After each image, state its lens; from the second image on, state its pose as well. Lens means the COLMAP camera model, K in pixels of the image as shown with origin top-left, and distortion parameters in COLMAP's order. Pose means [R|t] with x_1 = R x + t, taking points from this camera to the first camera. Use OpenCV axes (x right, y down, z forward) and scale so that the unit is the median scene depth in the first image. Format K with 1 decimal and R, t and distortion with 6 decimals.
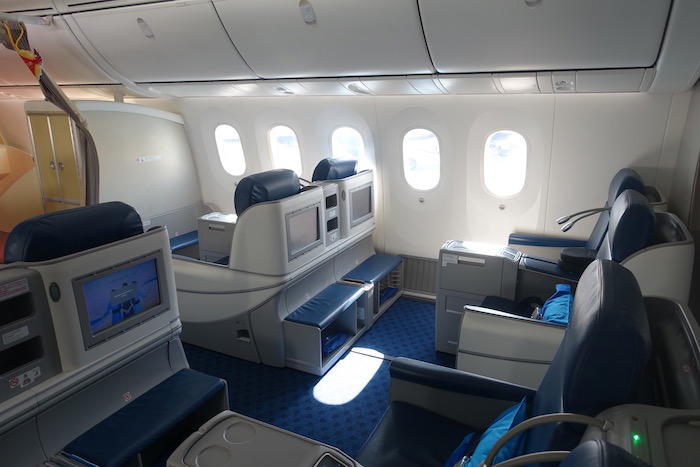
lens RADIAL K [[483.1, 0, 350.0], [0, 483.1, 233.5], [0, 0, 1]] dist [-0.002338, -0.001541]
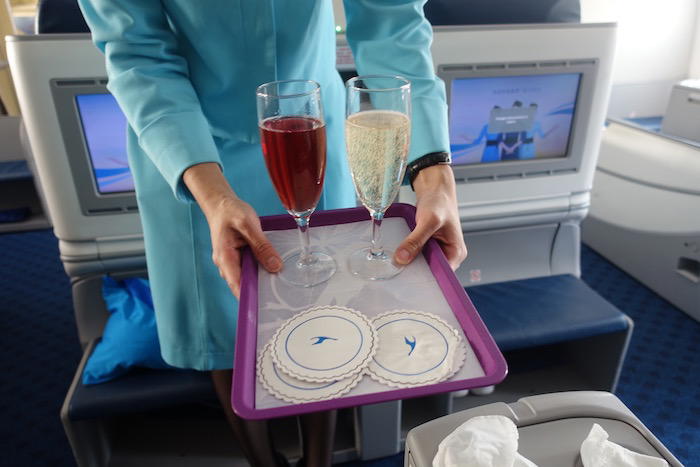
lens RADIAL K [[483.1, 0, 350.0], [0, 483.1, 233.5], [0, 0, 1]] dist [-0.002338, -0.001541]
pose [[0.623676, 0.334199, -0.706640, -0.106662], [-0.200114, 0.942135, 0.268954, 0.130763], [0.755634, -0.026332, 0.654464, 0.413248]]
